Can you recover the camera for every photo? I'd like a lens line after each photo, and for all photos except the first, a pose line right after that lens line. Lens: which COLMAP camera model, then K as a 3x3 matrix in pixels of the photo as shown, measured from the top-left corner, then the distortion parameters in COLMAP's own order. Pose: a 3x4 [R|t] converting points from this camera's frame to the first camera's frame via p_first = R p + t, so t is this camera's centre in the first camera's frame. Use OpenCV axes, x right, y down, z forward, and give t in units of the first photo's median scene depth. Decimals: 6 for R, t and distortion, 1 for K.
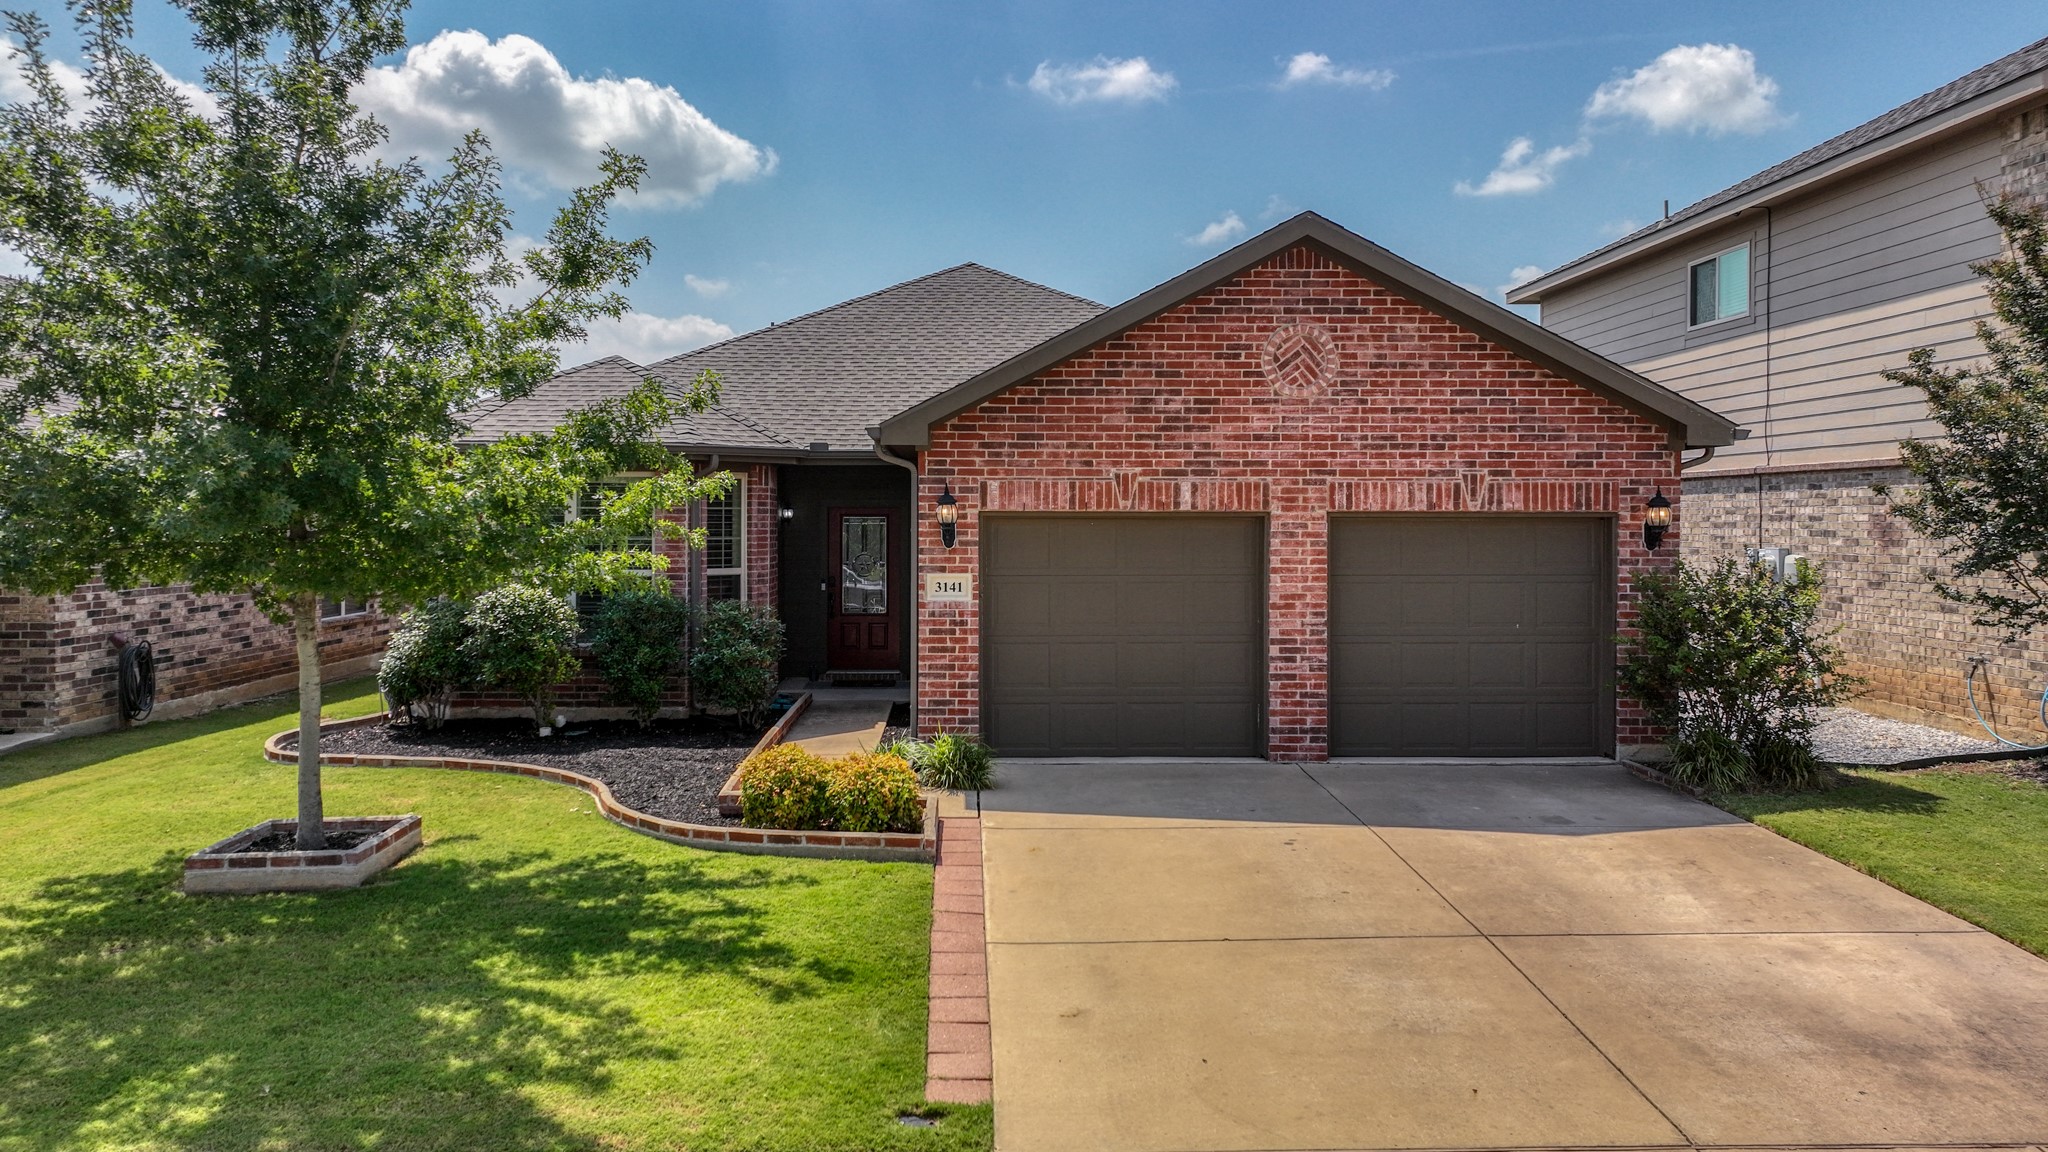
lens RADIAL K [[1426.1, 0, 1006.9], [0, 1426.1, 561.3], [0, 0, 1]] dist [0.009458, -0.006516]
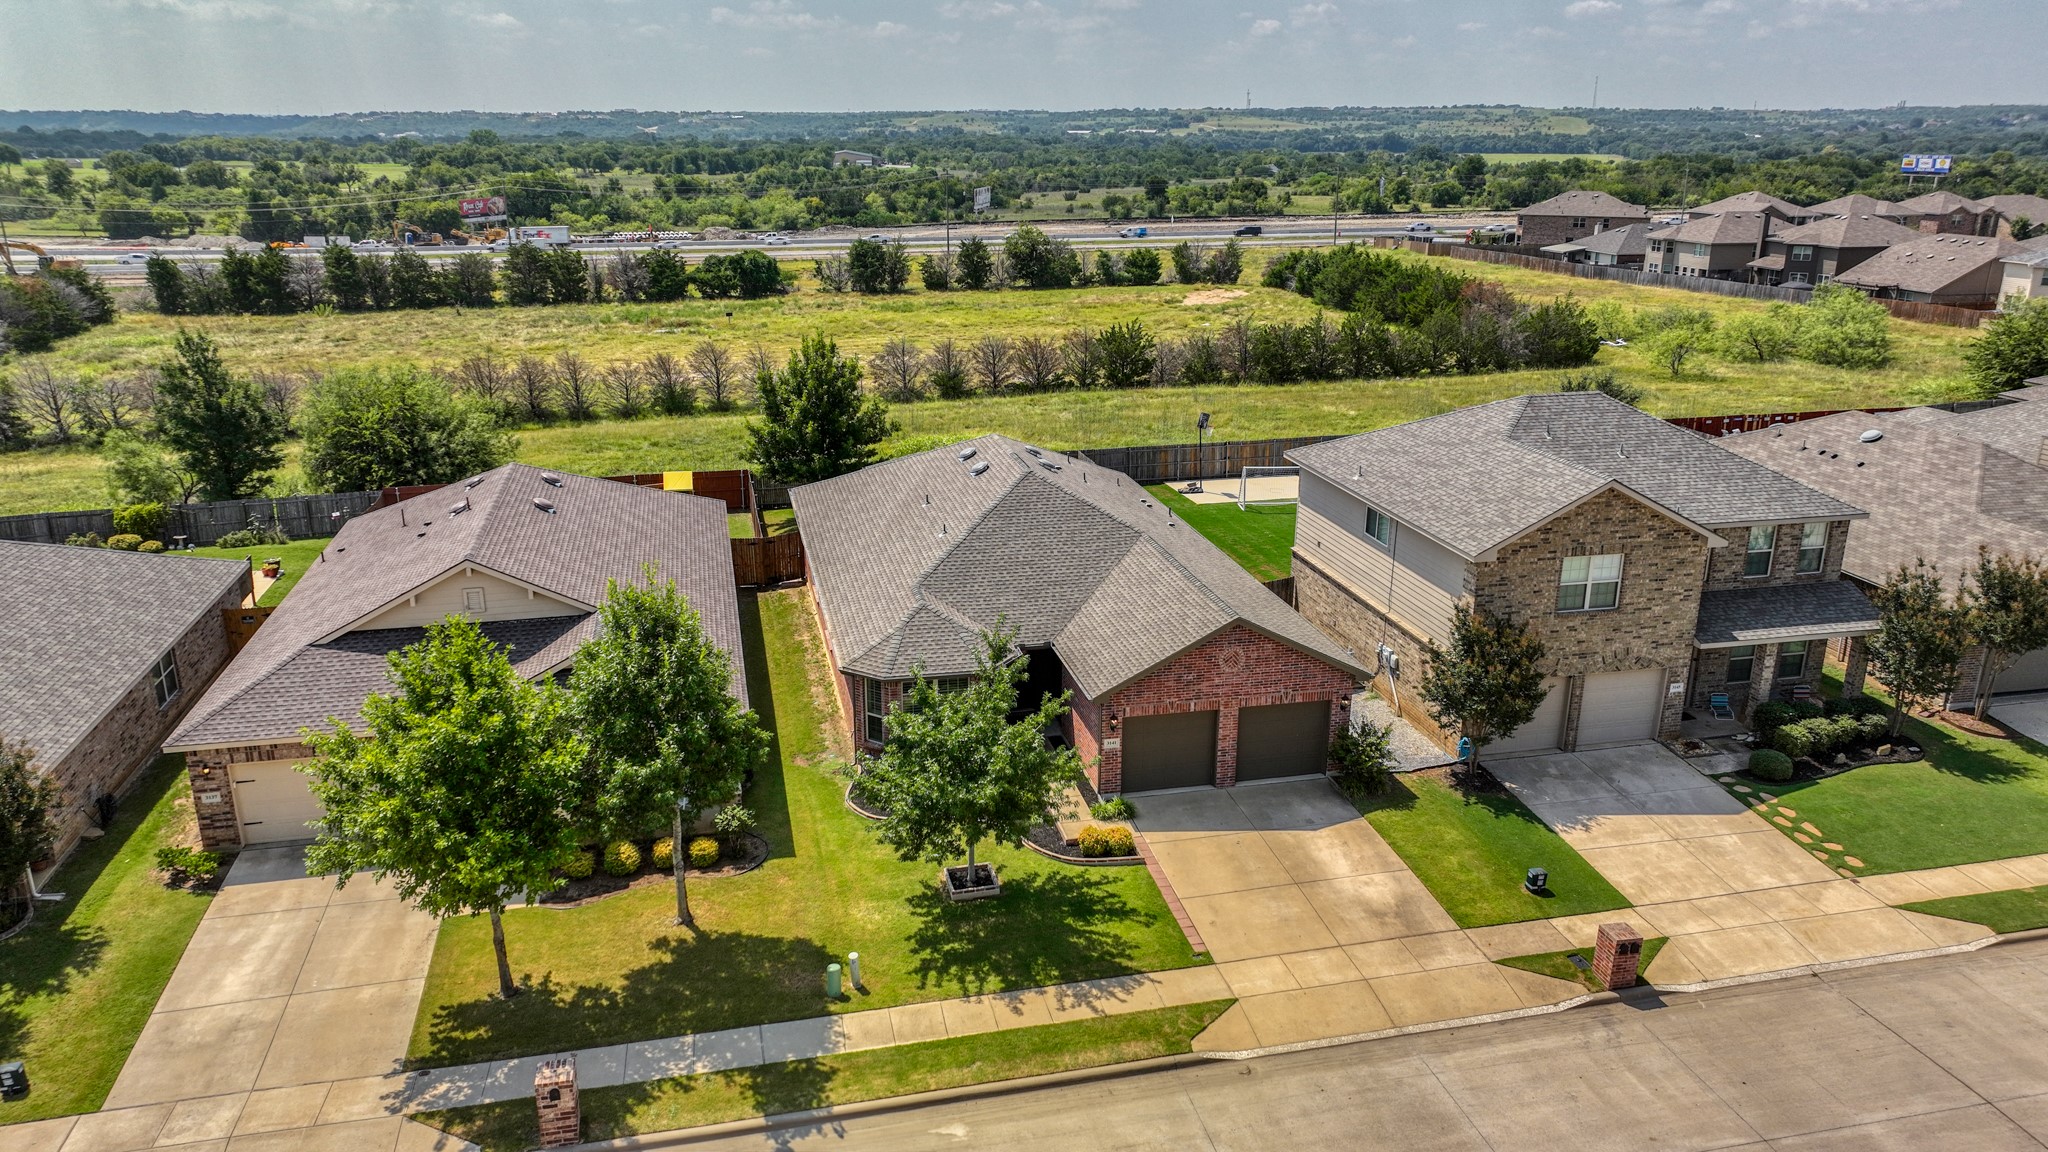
lens RADIAL K [[1426.1, 0, 1034.0], [0, 1426.1, 581.6], [0, 0, 1]] dist [0.009458, -0.006516]
pose [[0.977800, -0.061578, 0.200289, -0.745014], [-0.000558, 0.955077, 0.296358, -1.136306], [-0.209540, -0.289890, 0.933840, -1.539956]]
